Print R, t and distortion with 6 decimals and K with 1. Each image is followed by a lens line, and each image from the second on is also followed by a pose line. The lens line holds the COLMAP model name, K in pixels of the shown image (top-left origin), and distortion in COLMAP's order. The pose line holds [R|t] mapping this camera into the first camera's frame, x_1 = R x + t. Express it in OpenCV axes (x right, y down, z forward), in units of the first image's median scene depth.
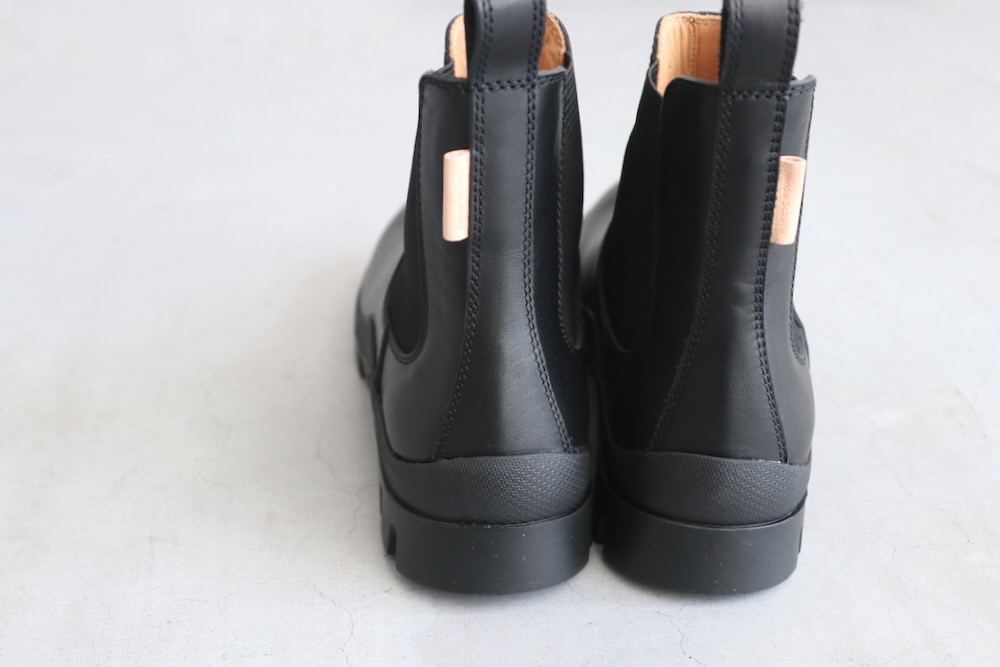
lens RADIAL K [[1296.4, 0, 500.0], [0, 1296.4, 333.5], [0, 0, 1]] dist [-0.111609, -0.020127]
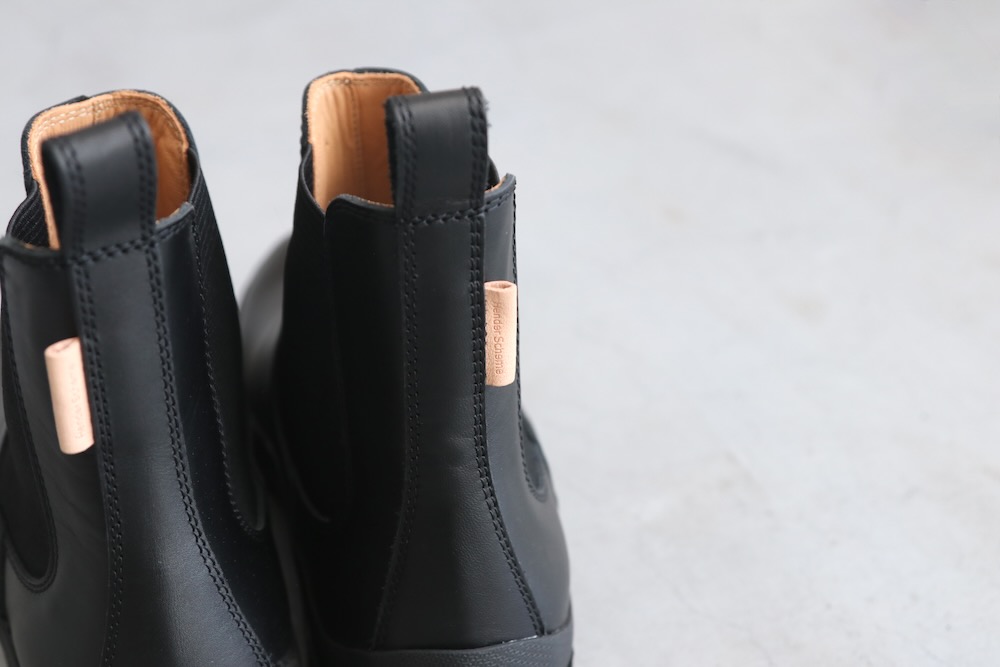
lens RADIAL K [[1599.6, 0, 582.9], [0, 1599.6, 333.5], [0, 0, 1]] dist [-0.048412, -0.020282]
pose [[0.955799, -0.147161, 0.254542, 0.020753], [0.137477, 0.988947, 0.055529, -0.150873], [-0.259900, -0.018081, 0.965466, 0.033201]]
